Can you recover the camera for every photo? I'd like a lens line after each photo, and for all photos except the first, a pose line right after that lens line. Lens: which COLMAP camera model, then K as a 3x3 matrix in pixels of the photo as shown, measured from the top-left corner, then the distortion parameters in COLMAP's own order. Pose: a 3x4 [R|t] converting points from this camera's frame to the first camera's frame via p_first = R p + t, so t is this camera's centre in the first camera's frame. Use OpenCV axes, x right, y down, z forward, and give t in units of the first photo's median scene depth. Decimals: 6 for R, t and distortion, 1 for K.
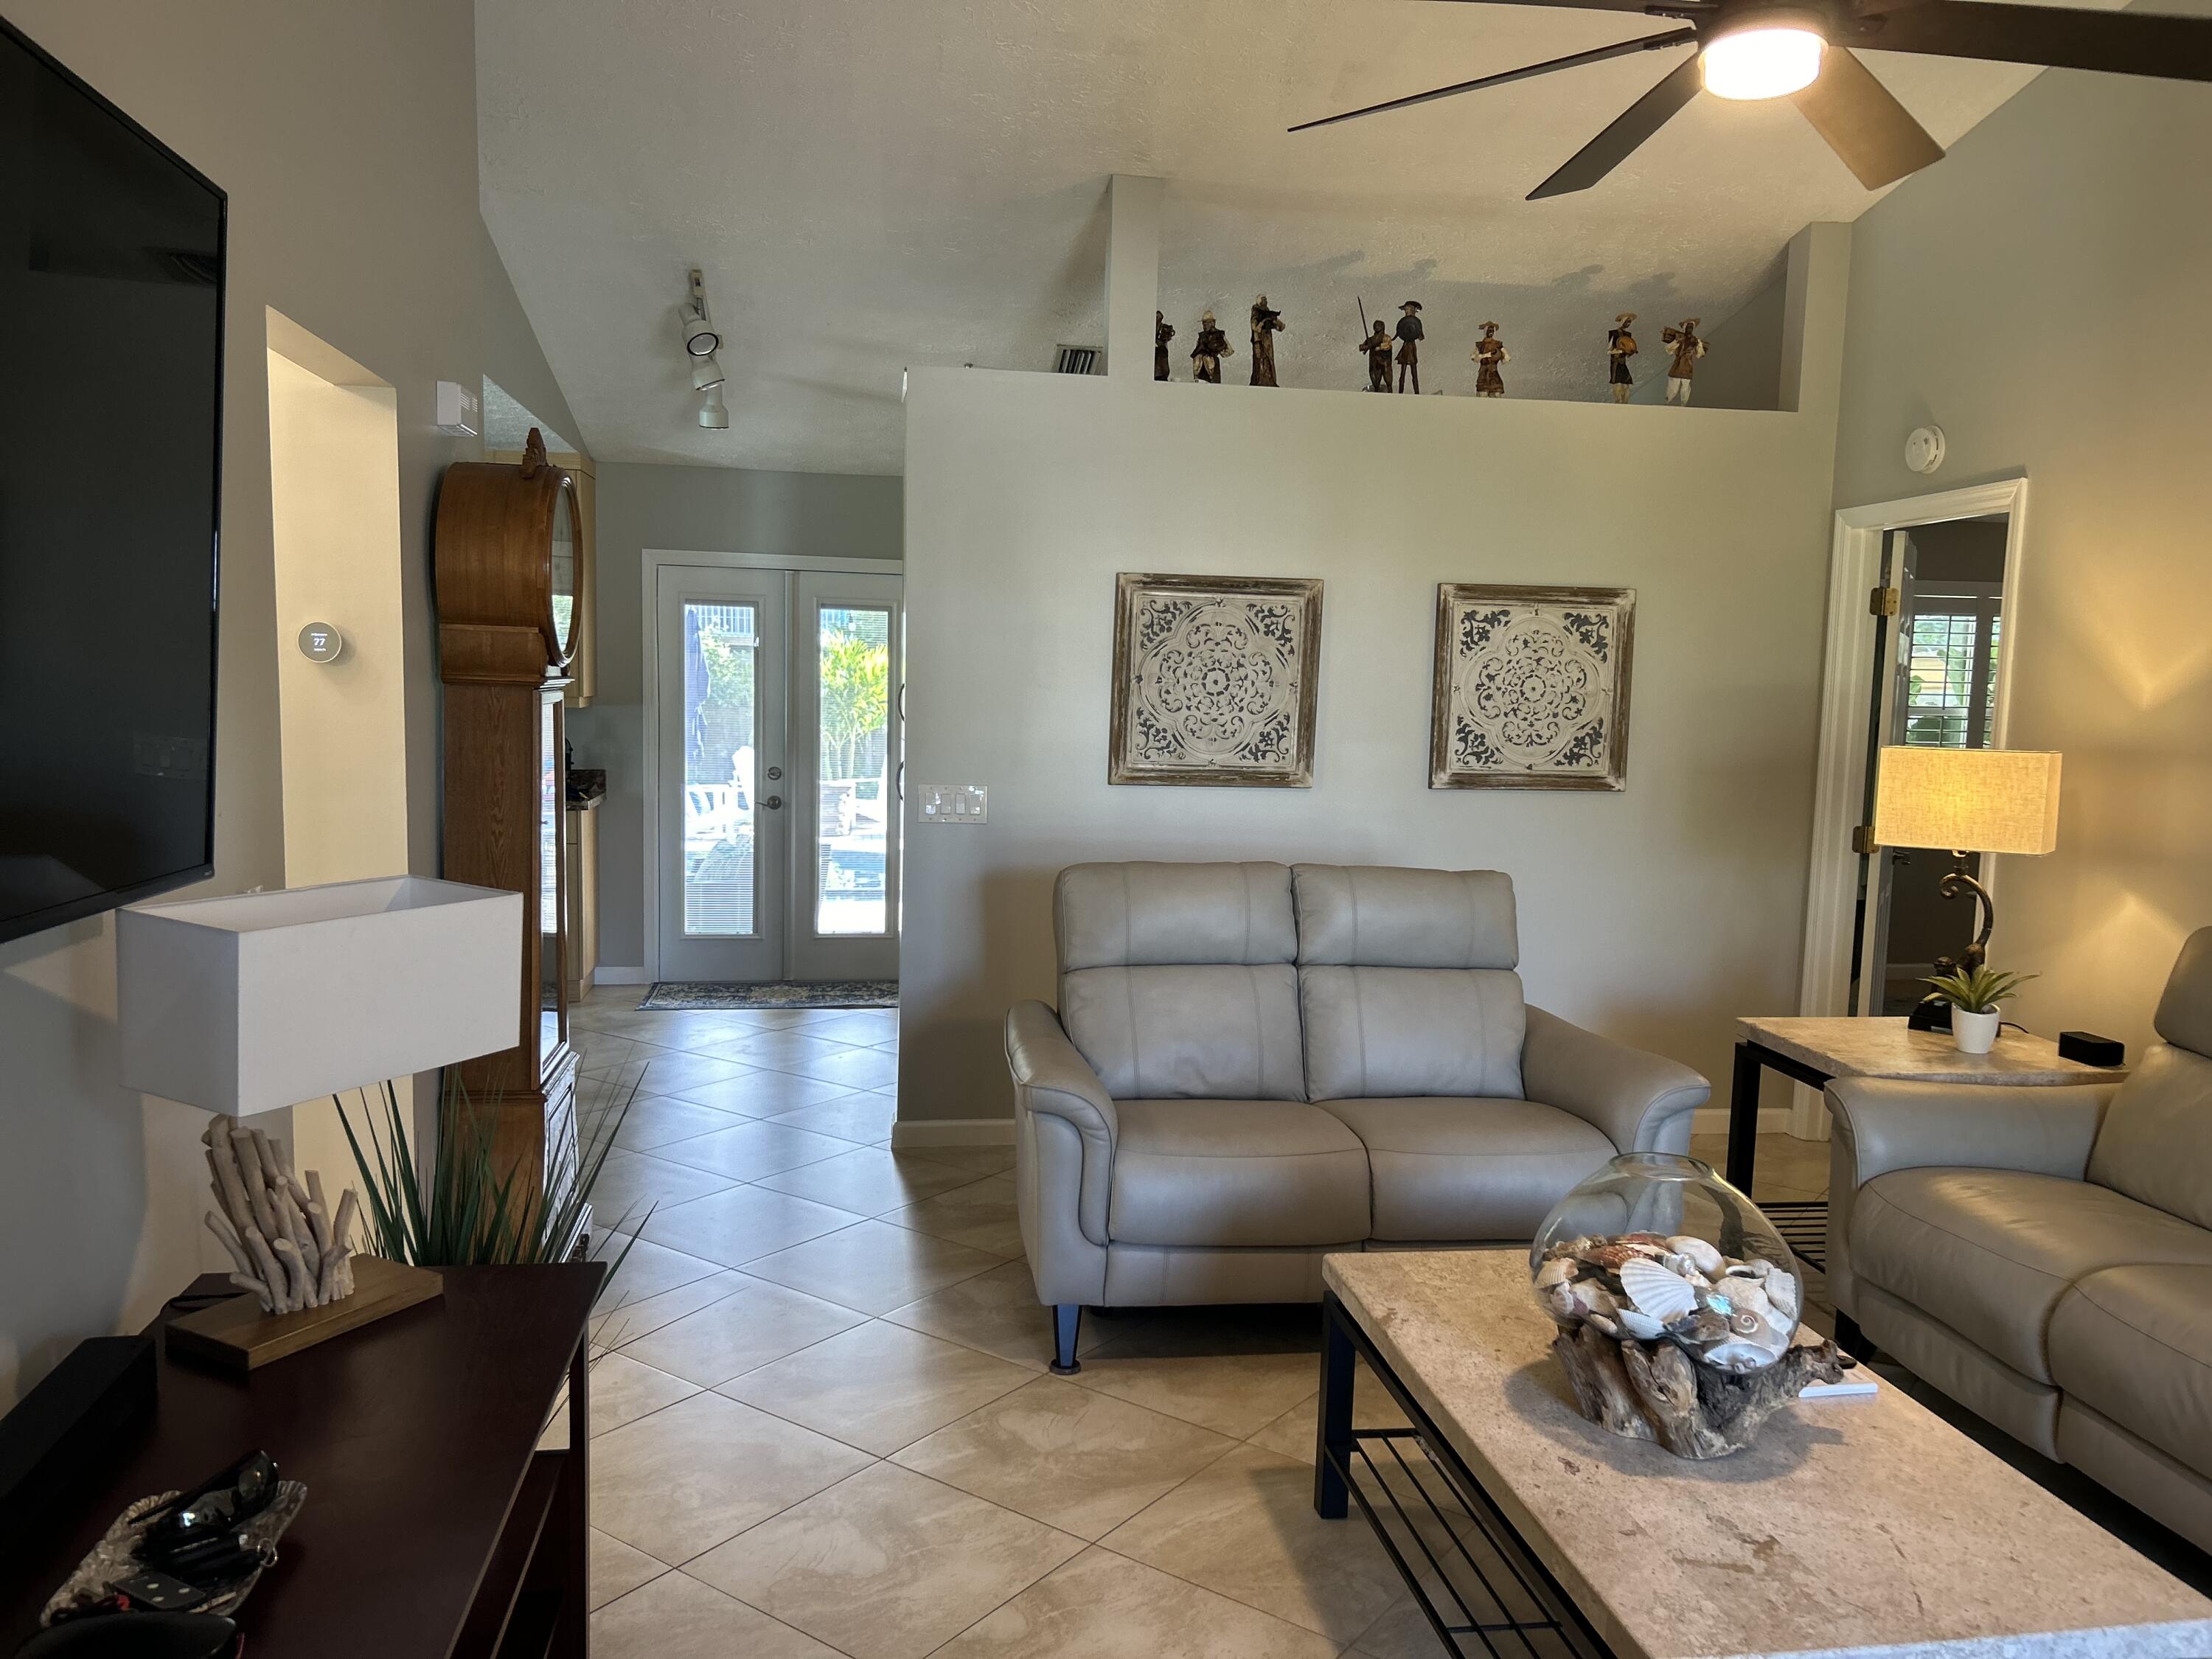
lens RADIAL K [[1678.0, 0, 1111.7], [0, 1678.0, 838.7], [0, 0, 1]] dist [0.010476, 0.002941]
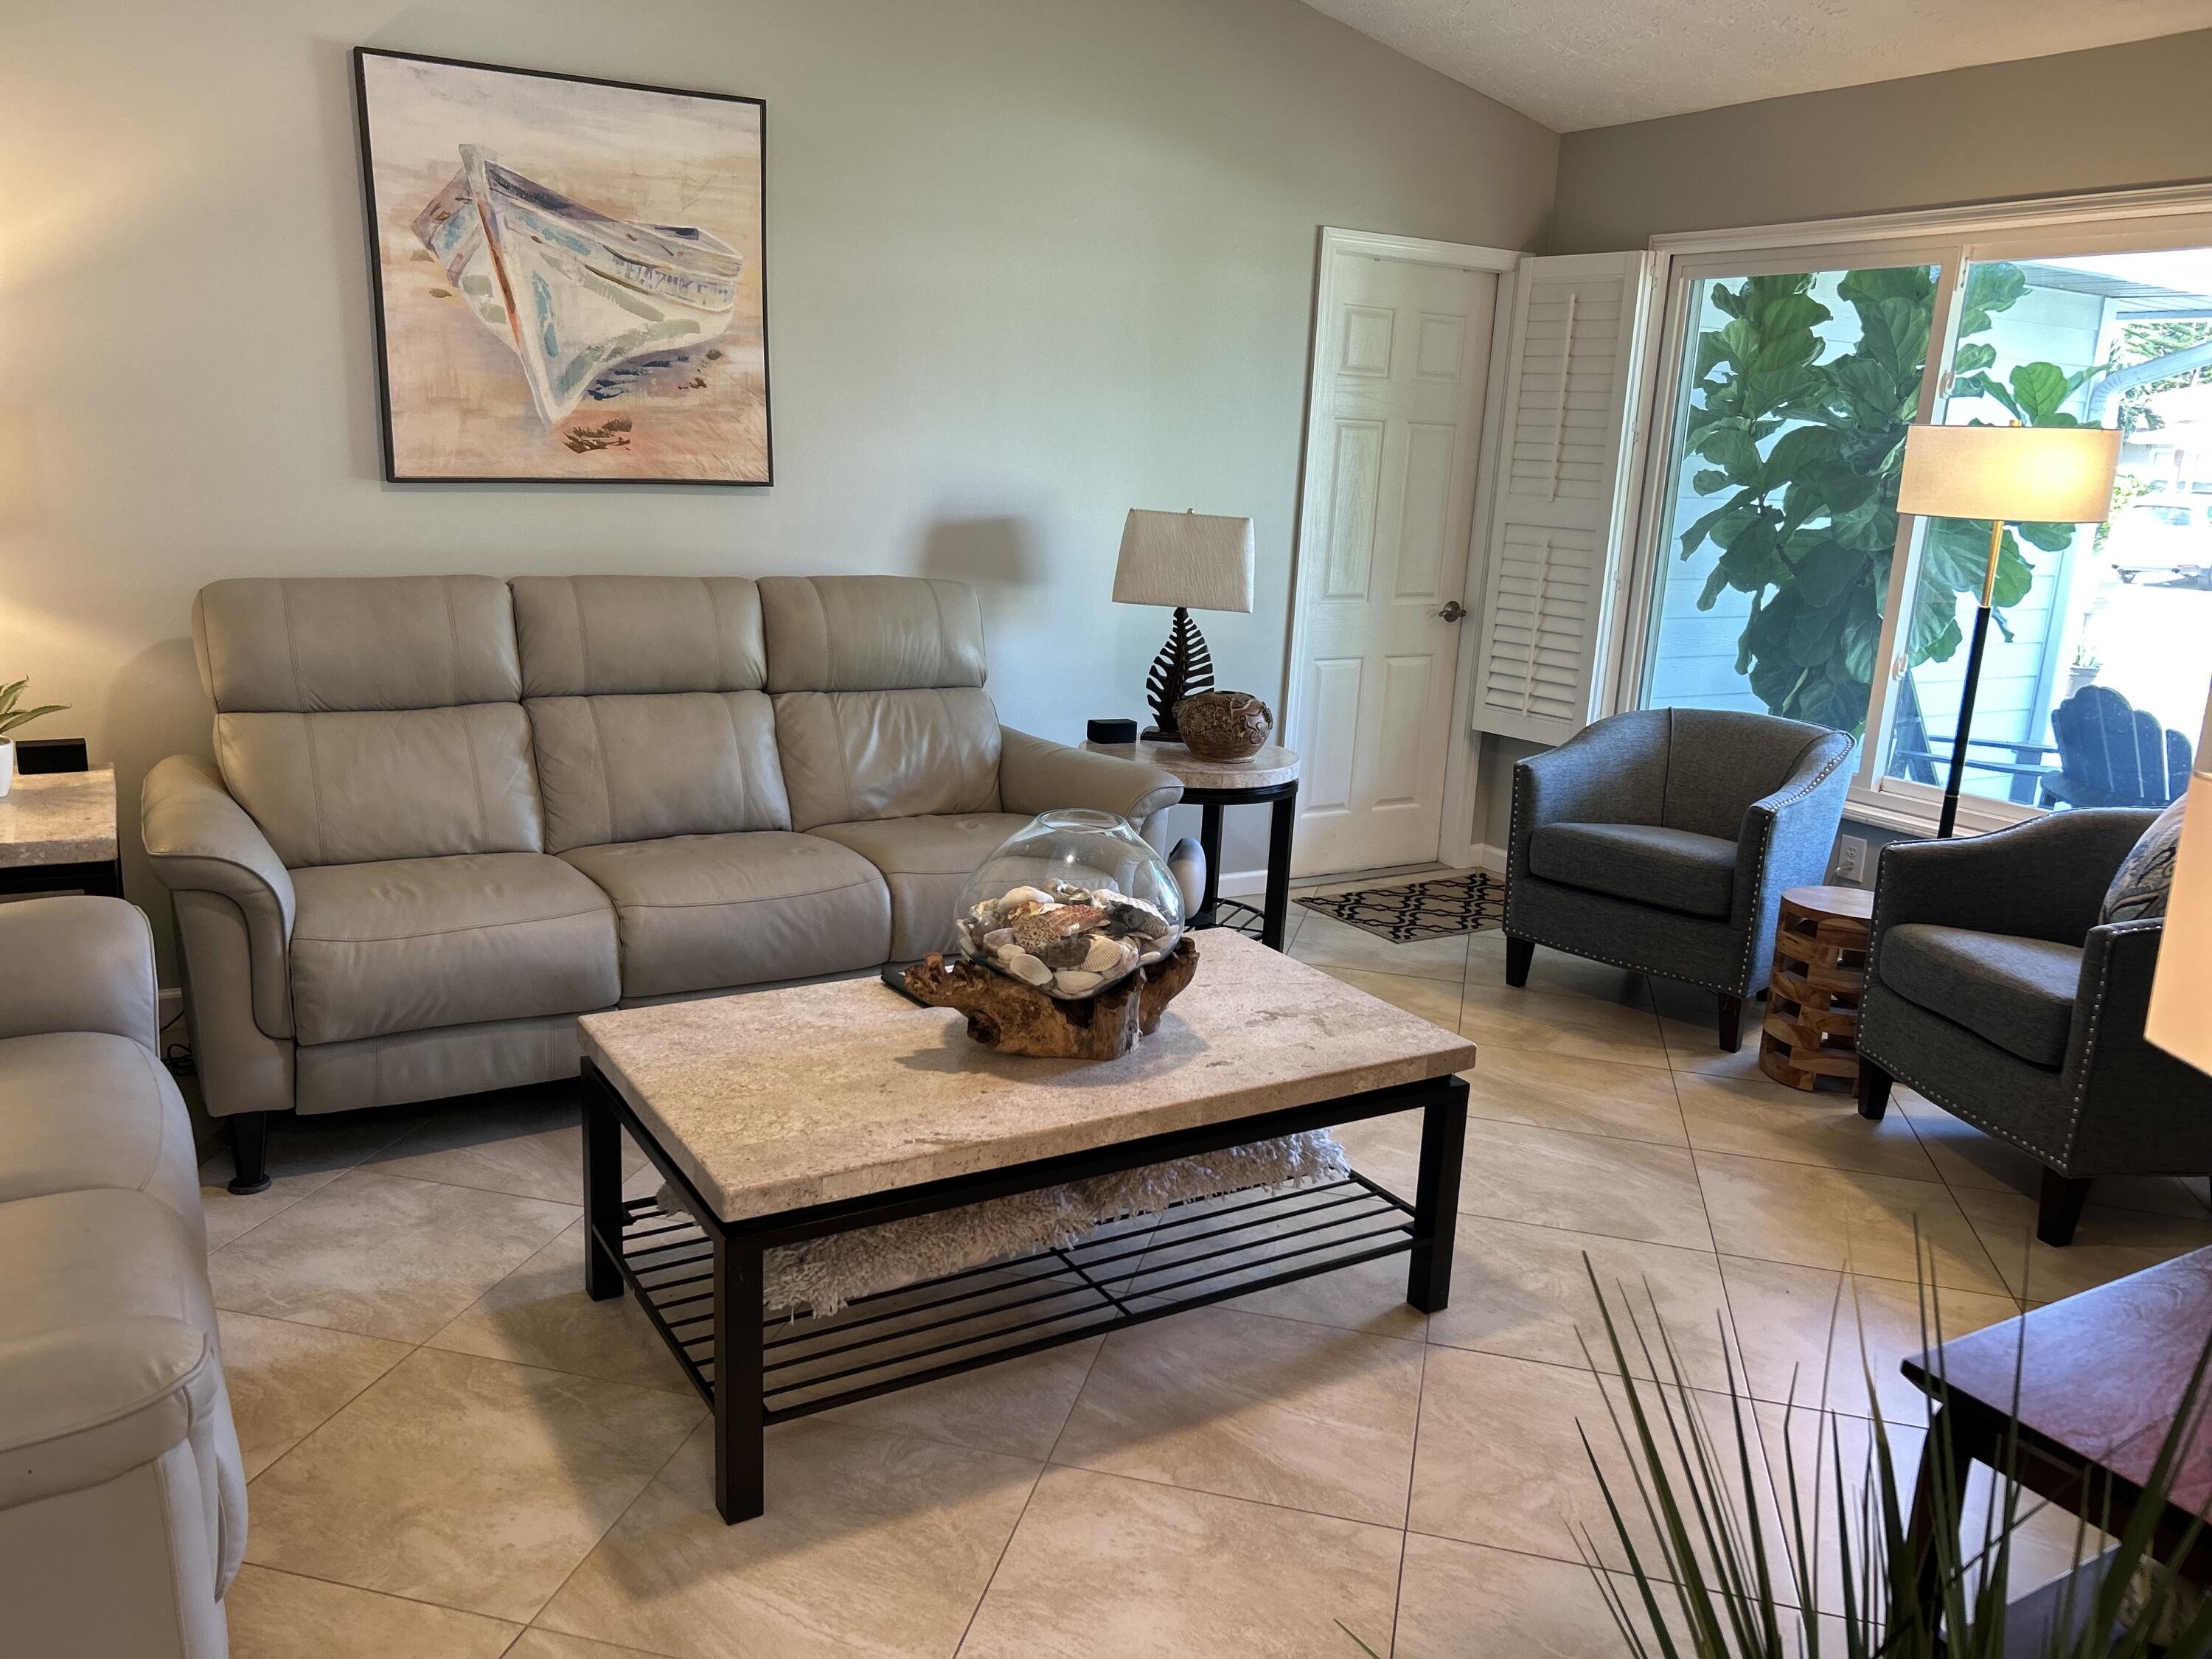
lens RADIAL K [[1678.0, 0, 1111.7], [0, 1678.0, 838.7], [0, 0, 1]] dist [0.010476, 0.002941]
pose [[-0.379369, -0.257826, 0.888597, -0.449412], [0.032761, 0.956045, 0.291383, -0.075050], [-0.924665, 0.139654, -0.354248, 0.952103]]
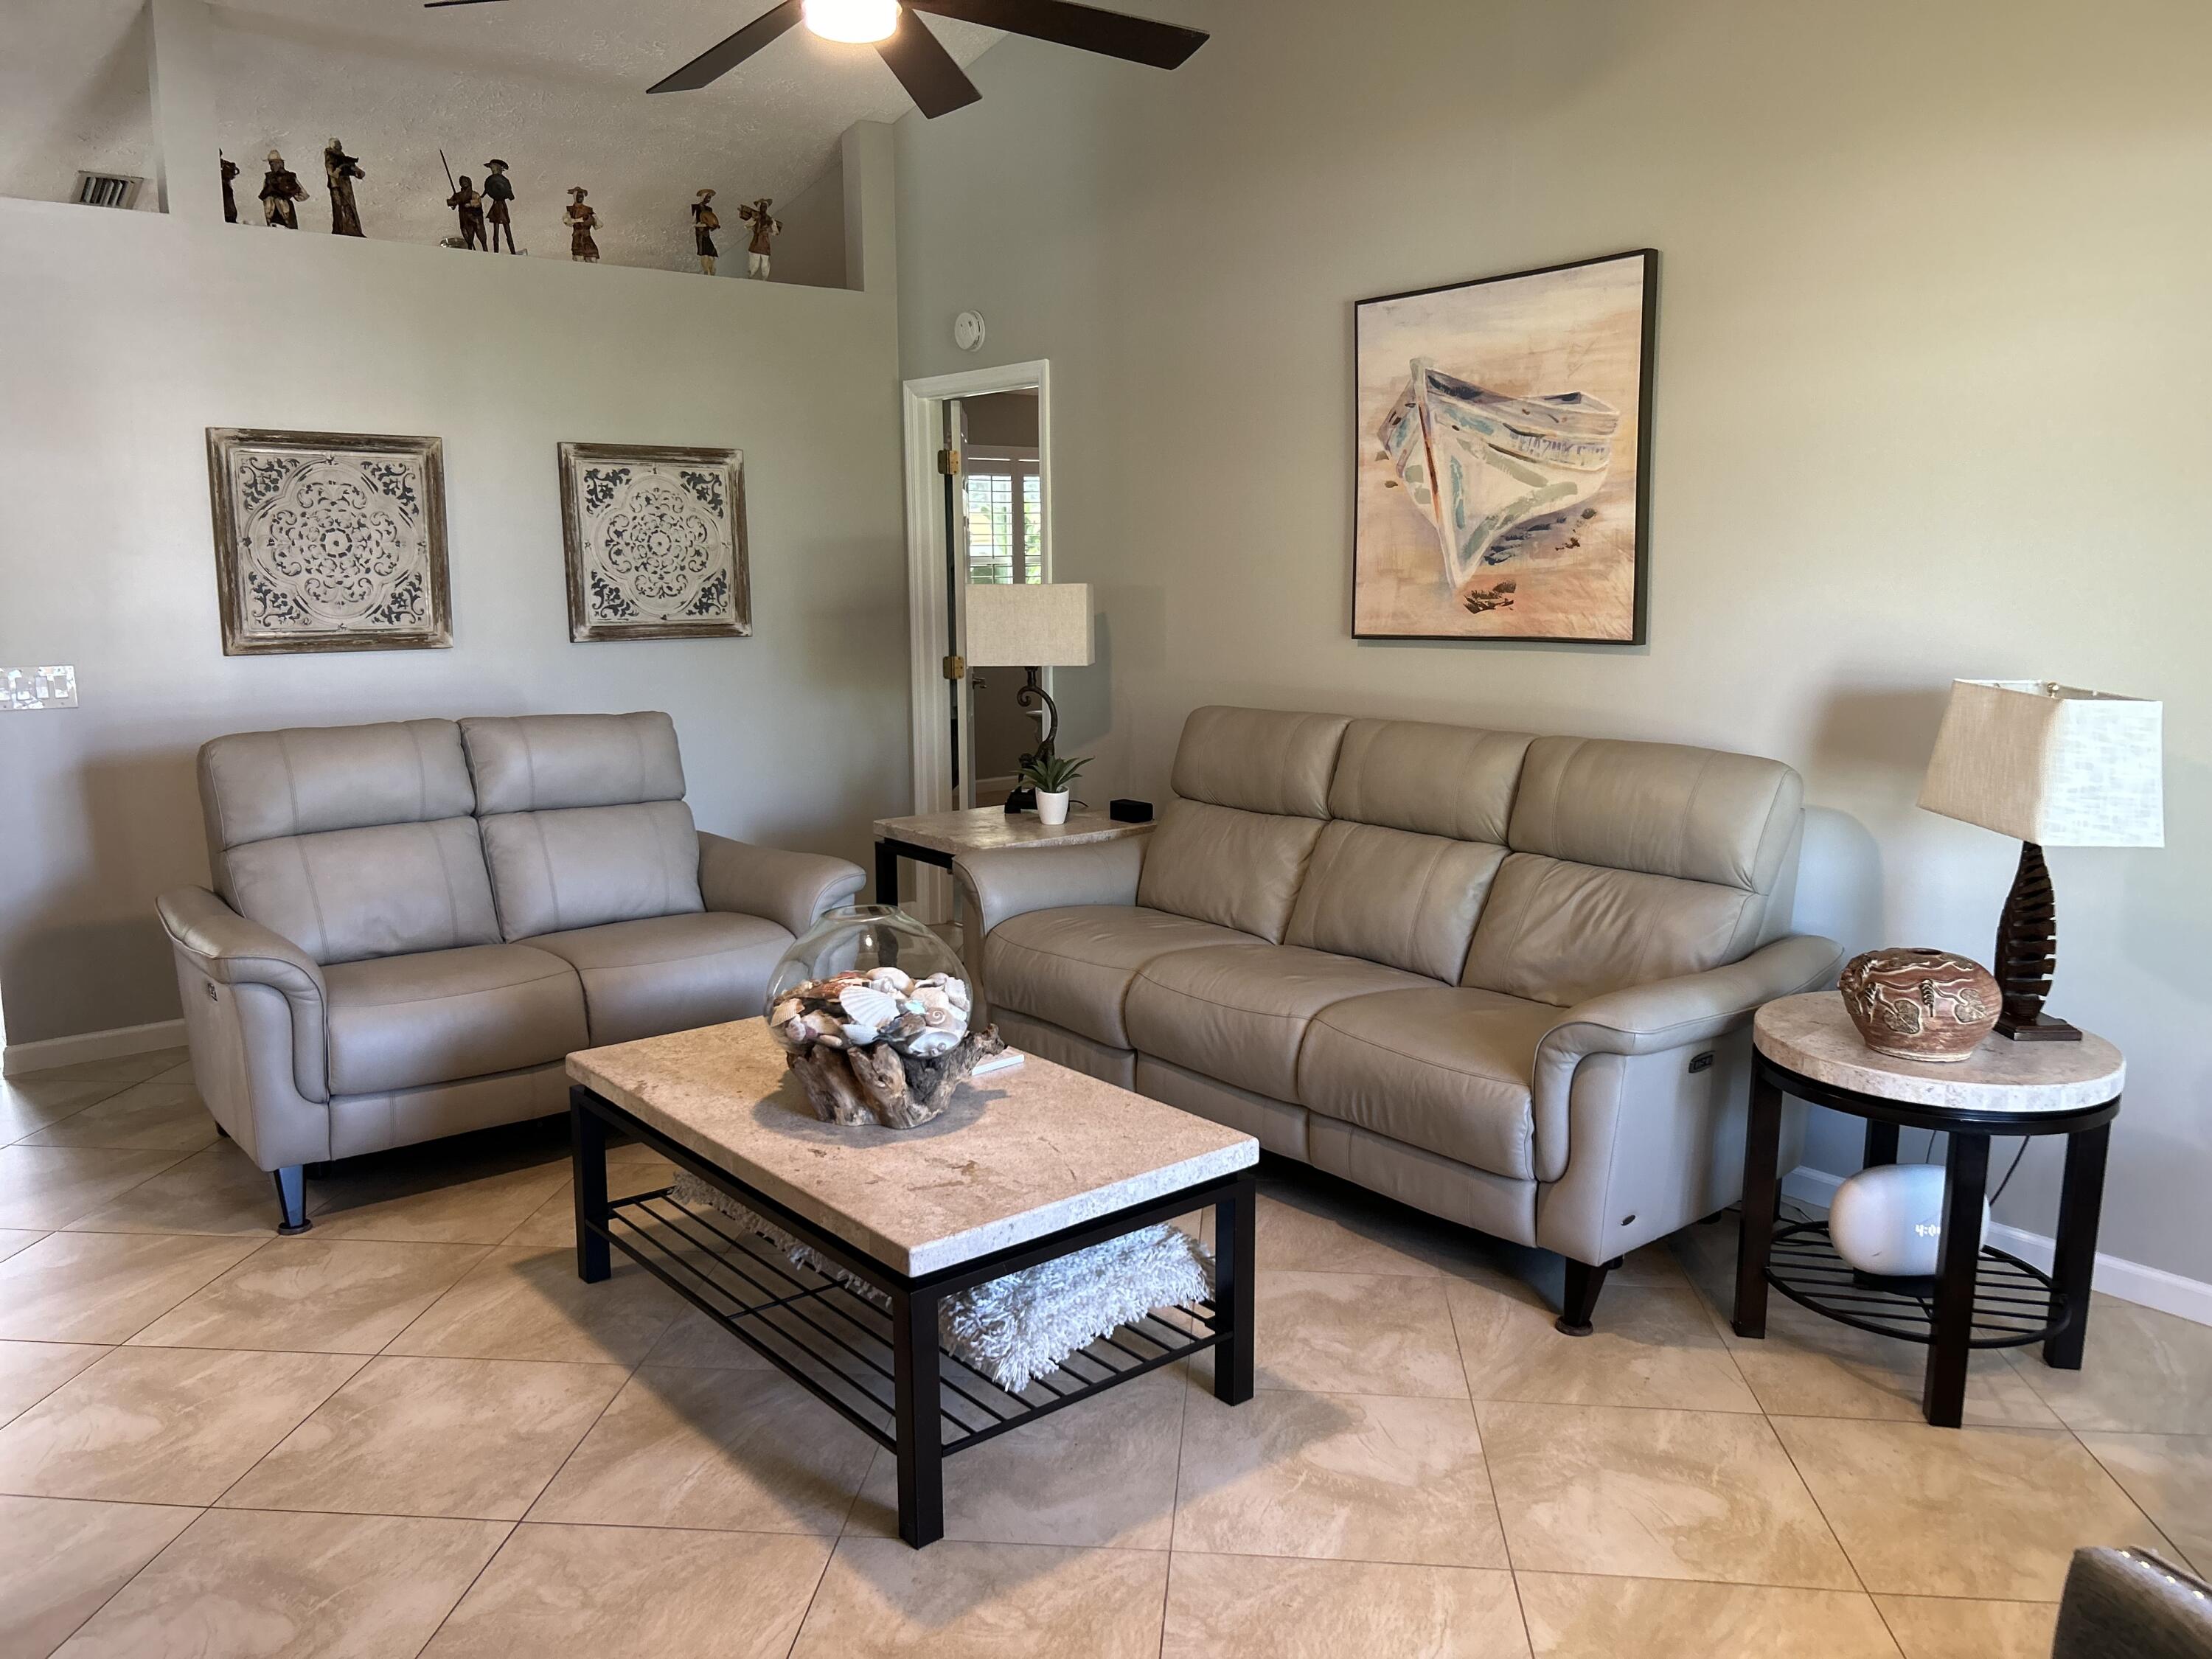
lens RADIAL K [[1678.0, 0, 1111.7], [0, 1678.0, 838.7], [0, 0, 1]] dist [0.010476, 0.002941]
pose [[0.858676, -0.114237, 0.499626, -0.092061], [0.075109, 0.992366, 0.097815, 0.021351], [-0.506986, -0.046466, 0.860701, -0.120722]]
